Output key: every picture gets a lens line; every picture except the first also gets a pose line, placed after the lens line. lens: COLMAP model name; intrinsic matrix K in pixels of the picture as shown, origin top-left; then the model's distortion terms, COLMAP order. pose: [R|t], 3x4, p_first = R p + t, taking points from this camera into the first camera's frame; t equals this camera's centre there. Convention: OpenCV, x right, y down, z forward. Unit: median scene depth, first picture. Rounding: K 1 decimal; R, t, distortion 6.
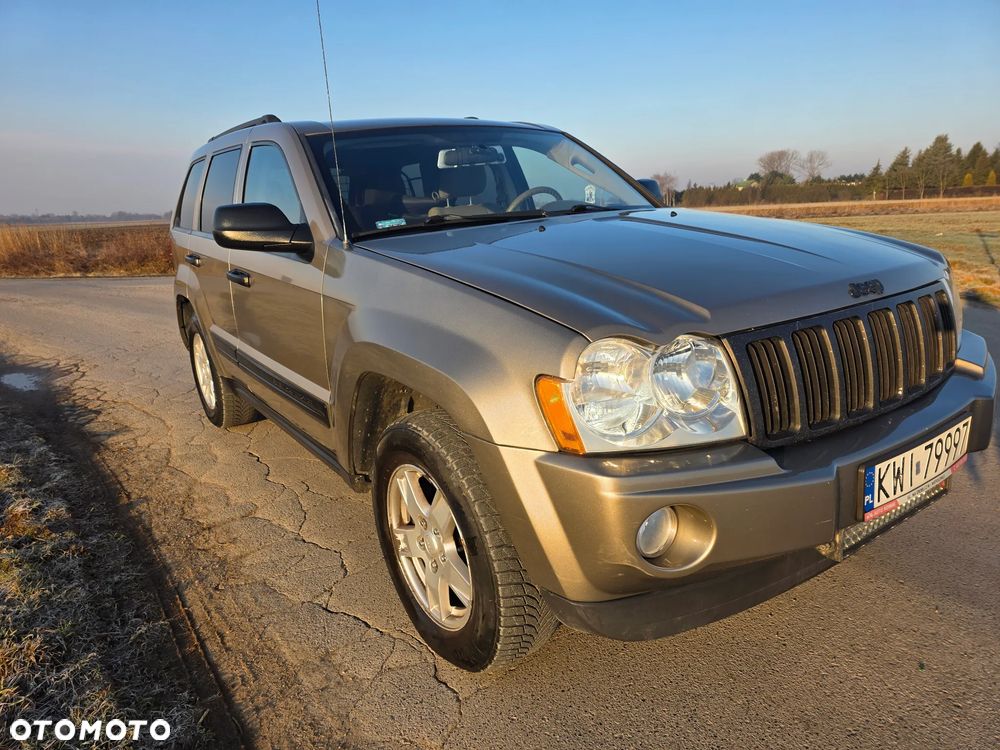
lens RADIAL K [[674.4, 0, 491.4], [0, 674.4, 371.8], [0, 0, 1]] dist [0.043448, -0.039774]
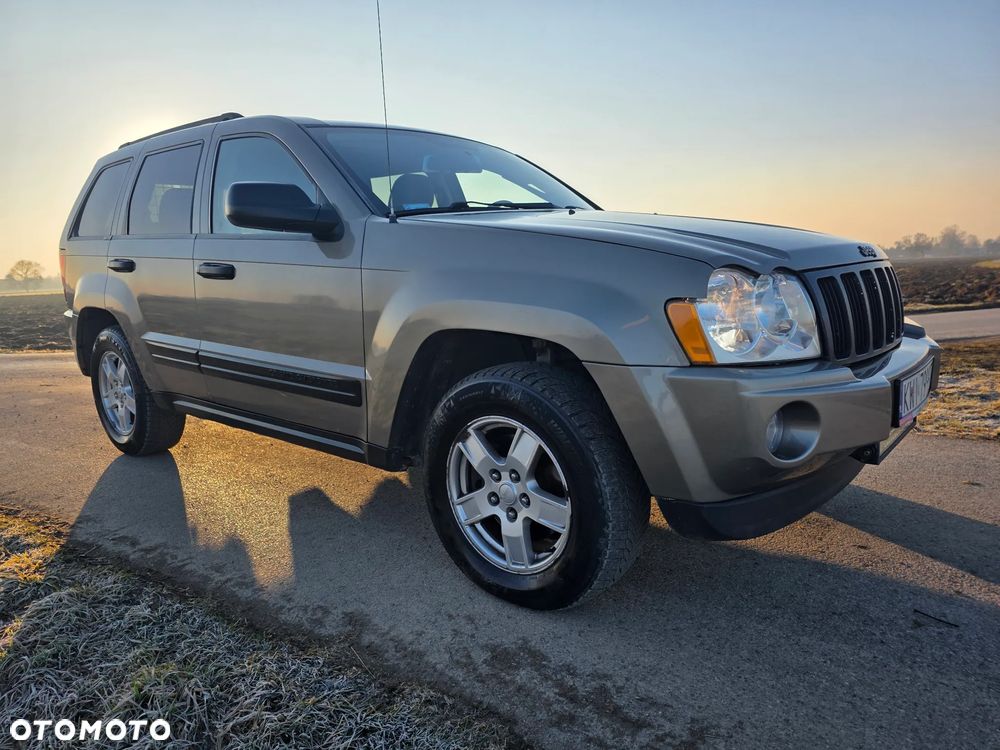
lens RADIAL K [[672.4, 0, 497.3], [0, 672.4, 385.3], [0, 0, 1]] dist [0.065775, -0.070202]
pose [[0.964793, -0.014475, 0.262613, -0.358051], [0.035562, 0.996494, -0.075724, 0.157765], [-0.260596, 0.082397, 0.961925, -0.004440]]
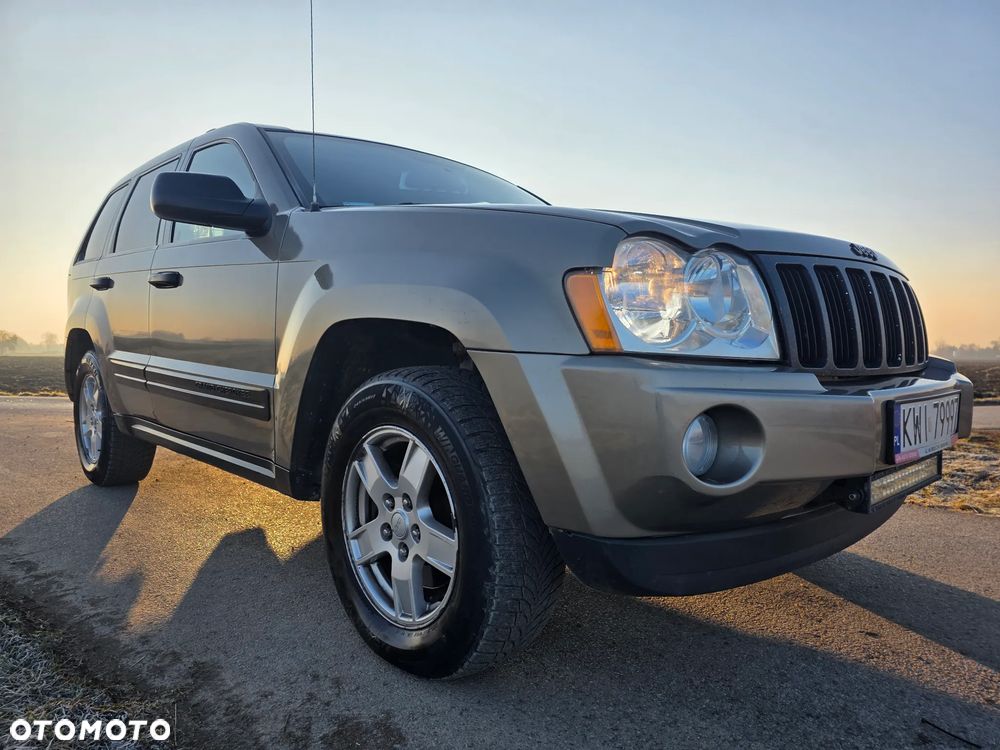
lens RADIAL K [[673.0, 0, 509.2], [0, 673.0, 384.3], [0, 0, 1]] dist [0.048670, -0.042687]
pose [[0.983319, 0.062718, 0.170736, -0.104481], [-0.028559, 0.980265, -0.195613, 0.231882], [-0.179635, 0.187474, 0.965704, 0.127976]]
